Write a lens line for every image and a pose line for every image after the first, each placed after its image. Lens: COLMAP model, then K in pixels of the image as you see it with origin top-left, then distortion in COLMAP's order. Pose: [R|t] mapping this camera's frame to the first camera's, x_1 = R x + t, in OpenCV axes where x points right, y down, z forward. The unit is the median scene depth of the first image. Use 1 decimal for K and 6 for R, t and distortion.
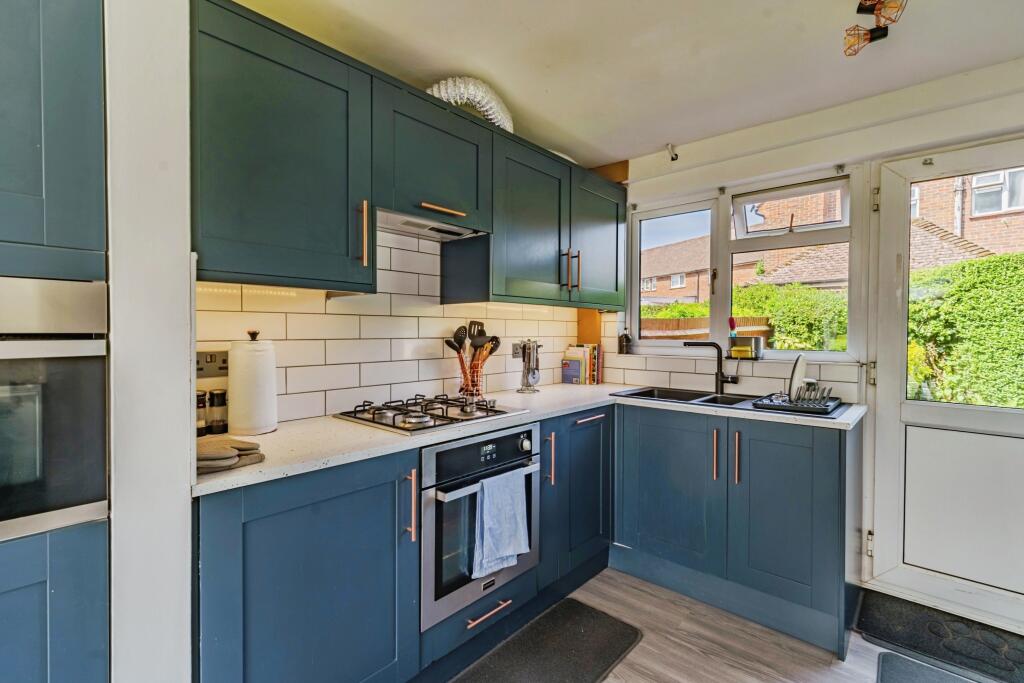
lens RADIAL K [[467.7, 0, 502.6], [0, 467.7, 337.7], [0, 0, 1]] dist [0.004183, -0.001370]
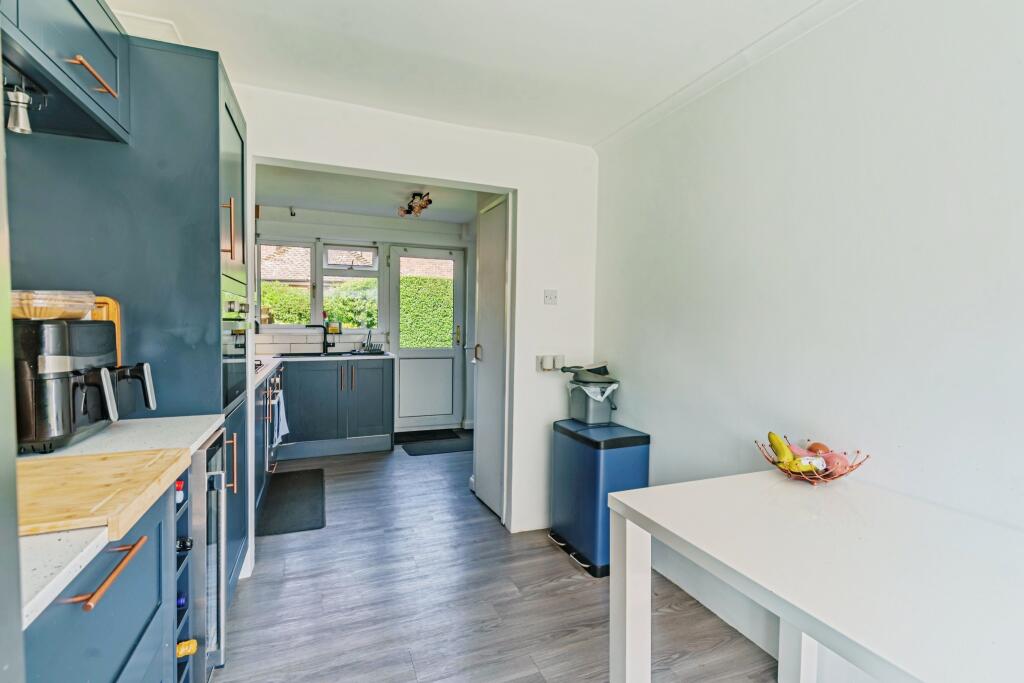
lens RADIAL K [[467.7, 0, 511.5], [0, 467.7, 337.4], [0, 0, 1]] dist [0.004183, -0.001370]
pose [[0.442104, -0.032068, 0.896390, -0.902448], [0.008330, 0.999464, 0.031646, 0.007483], [-0.896925, -0.006524, 0.442134, -0.494407]]
